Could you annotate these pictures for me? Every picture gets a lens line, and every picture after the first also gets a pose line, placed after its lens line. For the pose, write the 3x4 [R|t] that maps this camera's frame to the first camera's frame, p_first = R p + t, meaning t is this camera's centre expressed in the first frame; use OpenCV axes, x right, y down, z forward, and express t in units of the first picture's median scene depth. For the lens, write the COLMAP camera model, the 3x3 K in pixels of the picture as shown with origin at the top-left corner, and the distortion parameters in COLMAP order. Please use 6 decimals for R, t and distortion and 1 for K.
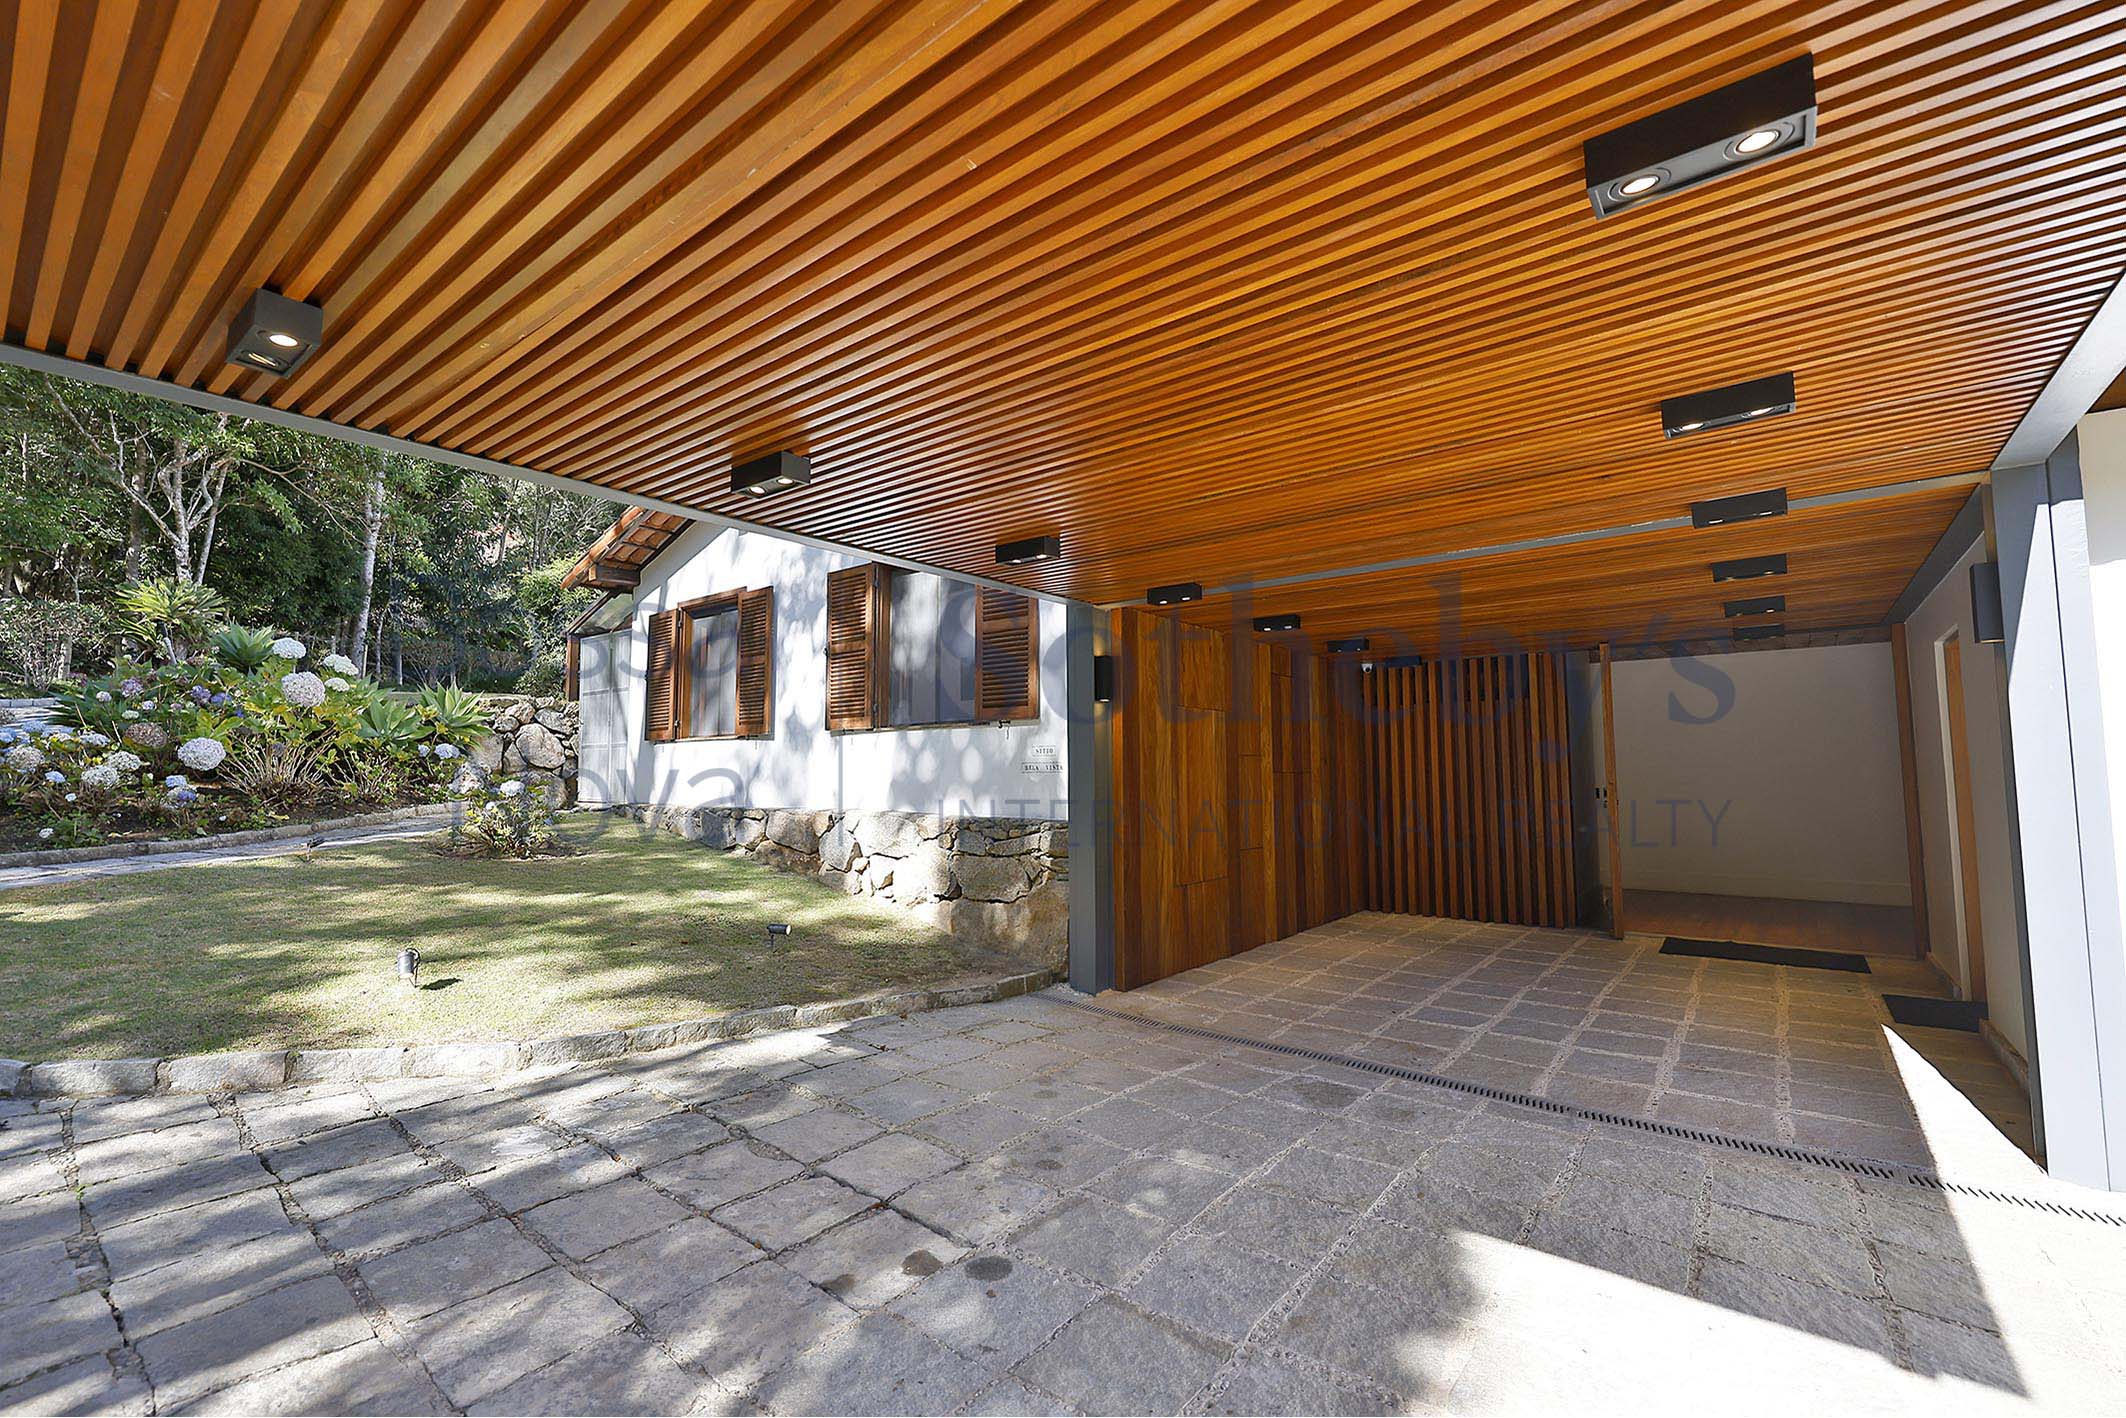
lens RADIAL K [[903.0, 0, 1065.0], [0, 903.0, 714.3], [0, 0, 1]] dist [-0.004284, 0.000173]
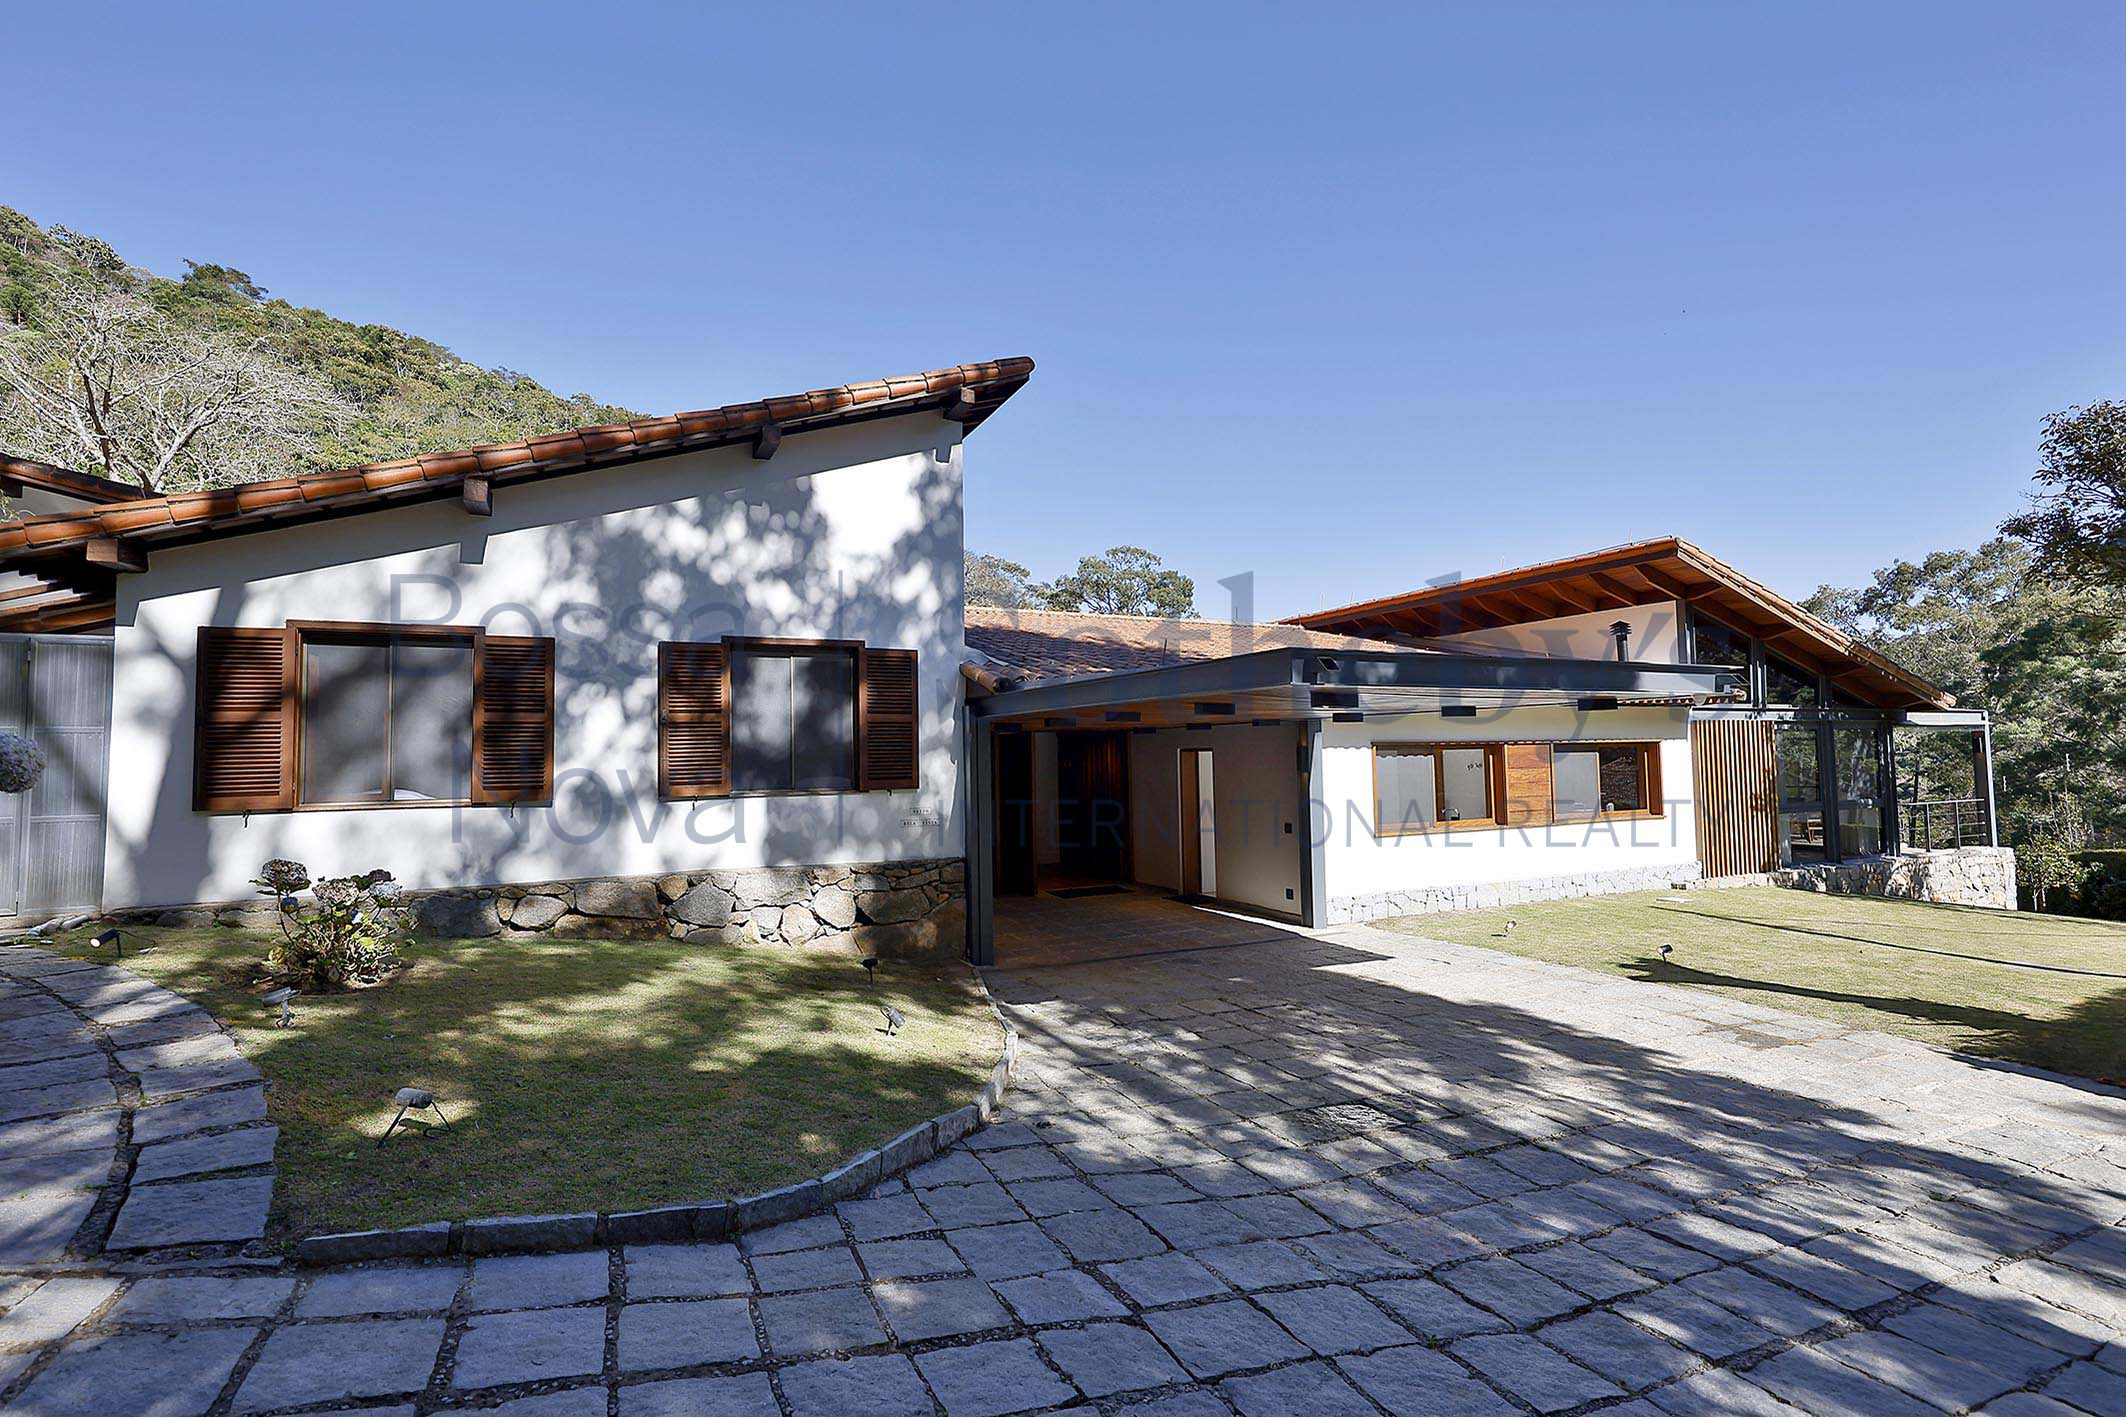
lens RADIAL K [[970.9, 0, 1055.2], [0, 970.9, 701.5], [0, 0, 1]] dist [0.004321, 0.000257]
pose [[0.432058, 0.040741, 0.900925, -1.196959], [-0.047833, 0.998608, -0.022218, -0.099227], [-0.900576, -0.033495, 0.433406, 0.129538]]
